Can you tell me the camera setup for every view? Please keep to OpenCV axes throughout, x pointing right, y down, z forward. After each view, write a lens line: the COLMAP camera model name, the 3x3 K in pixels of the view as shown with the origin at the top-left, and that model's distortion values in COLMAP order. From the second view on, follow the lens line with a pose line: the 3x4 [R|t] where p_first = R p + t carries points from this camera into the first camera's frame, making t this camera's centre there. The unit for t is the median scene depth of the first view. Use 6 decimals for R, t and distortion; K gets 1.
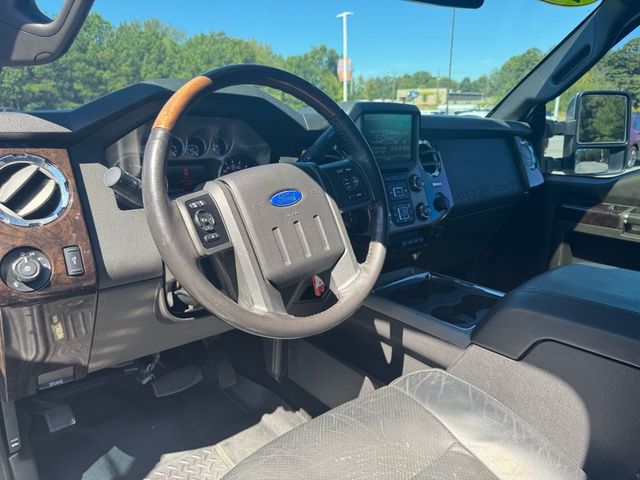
lens RADIAL K [[455.7, 0, 319.0], [0, 455.7, 240.0], [0, 0, 1]] dist [0.030141, -0.035210]
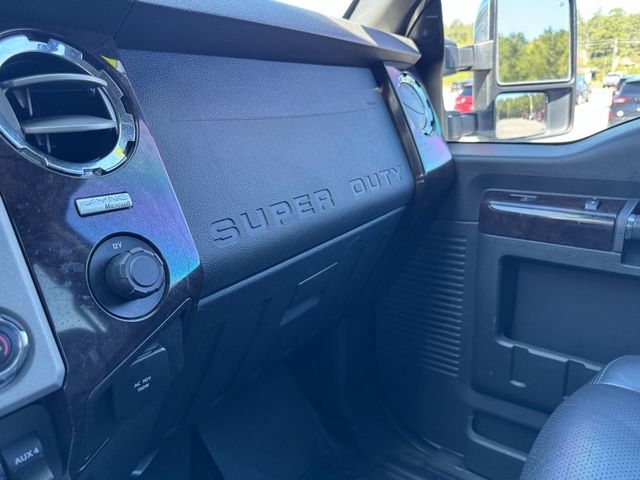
lens RADIAL K [[477.5, 0, 330.2], [0, 477.5, 235.8], [0, 0, 1]] dist [0.023305, -0.036834]
pose [[0.969776, -0.102658, 0.221349, 0.222479], [0.097571, 0.994654, 0.033828, -0.068522], [-0.223638, -0.011208, 0.974608, 0.483440]]
